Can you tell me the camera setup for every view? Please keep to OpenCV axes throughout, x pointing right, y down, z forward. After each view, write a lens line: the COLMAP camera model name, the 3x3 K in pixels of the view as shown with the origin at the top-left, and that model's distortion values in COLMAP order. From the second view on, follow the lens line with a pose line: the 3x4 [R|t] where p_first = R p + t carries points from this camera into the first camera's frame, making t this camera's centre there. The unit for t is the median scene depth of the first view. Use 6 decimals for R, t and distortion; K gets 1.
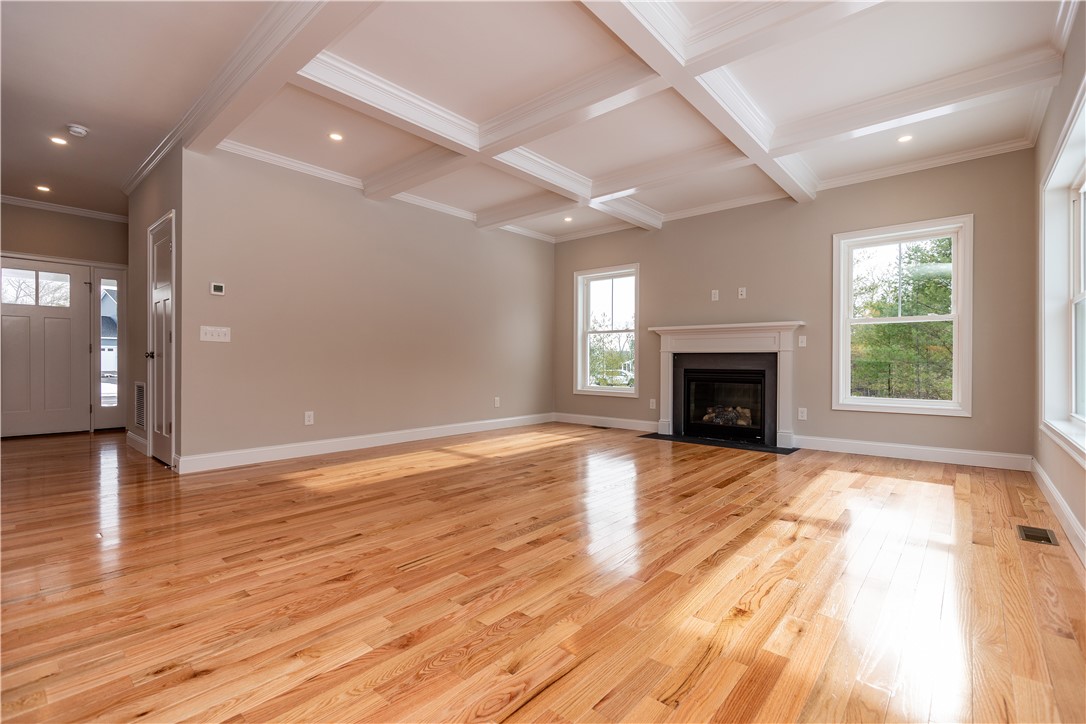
lens RADIAL K [[498.4, 0, 543.9], [0, 498.4, 359.8], [0, 0, 1]] dist [0.003312, 0.001080]
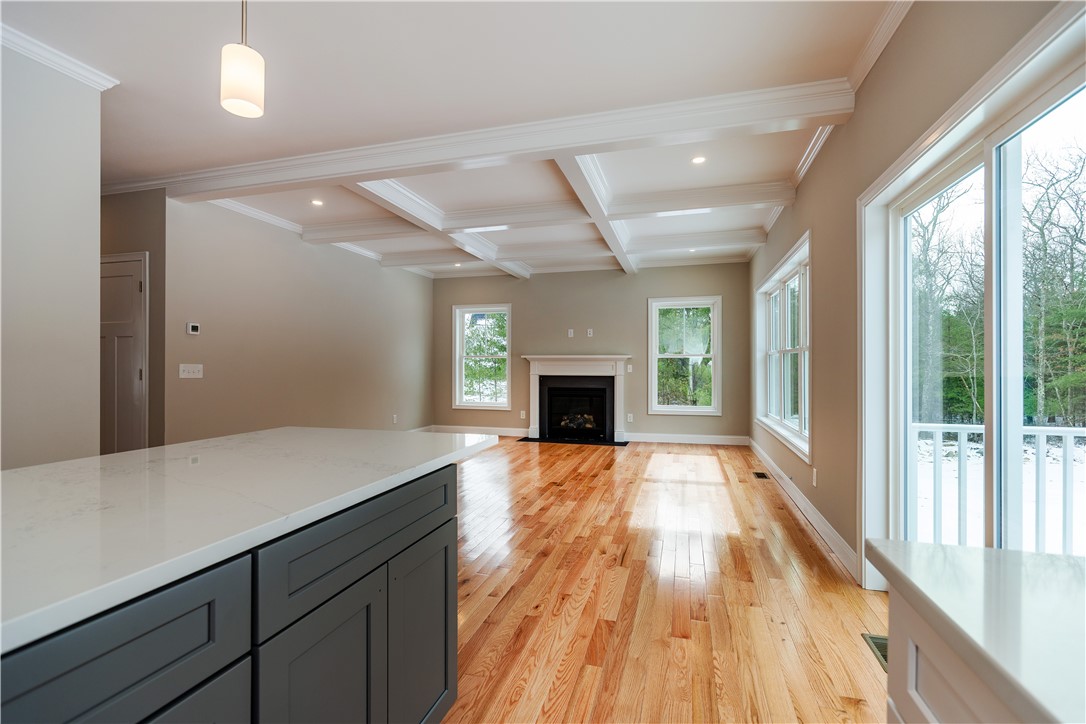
lens RADIAL K [[498.4, 0, 552.1], [0, 498.4, 363.1], [0, 0, 1]] dist [0.003312, 0.001080]
pose [[0.901048, 0.000039, 0.433720, -0.319579], [0.000794, 0.999998, -0.001741, -0.049736], [-0.433719, 0.001913, 0.901046, -0.221537]]
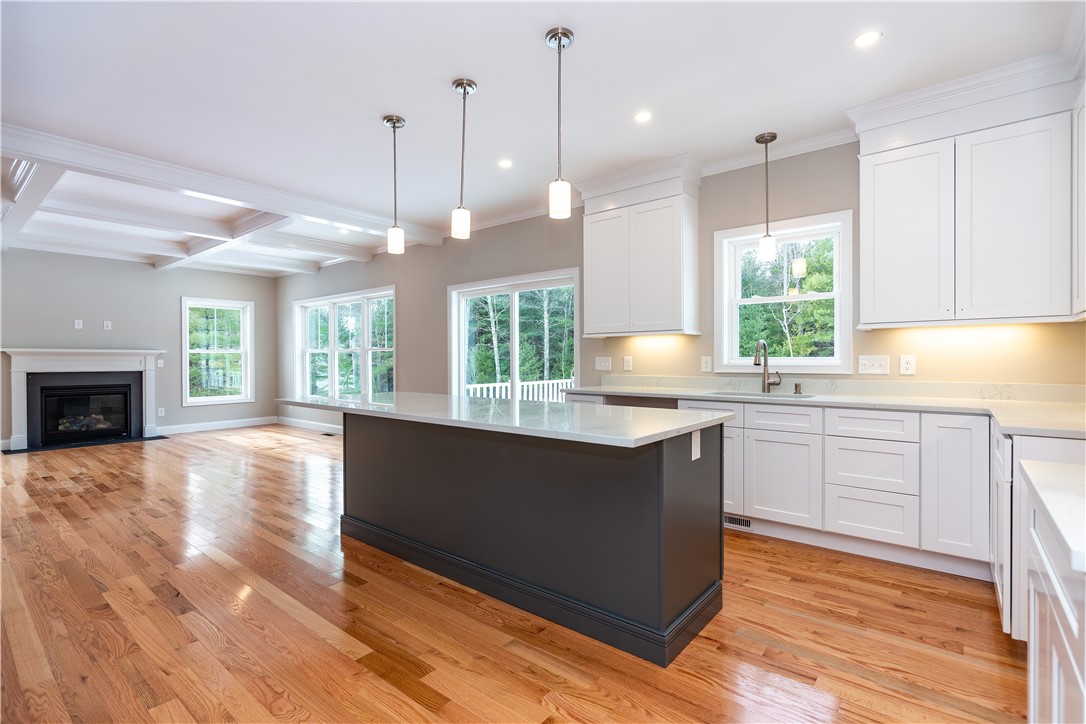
lens RADIAL K [[498.4, 0, 541.8], [0, 498.4, 361.9], [0, 0, 1]] dist [0.003312, 0.001080]
pose [[-0.008702, -0.005967, 0.999944, -0.960873], [0.002597, 0.999979, 0.005990, -0.046502], [-0.999959, 0.002649, -0.008687, -0.121910]]
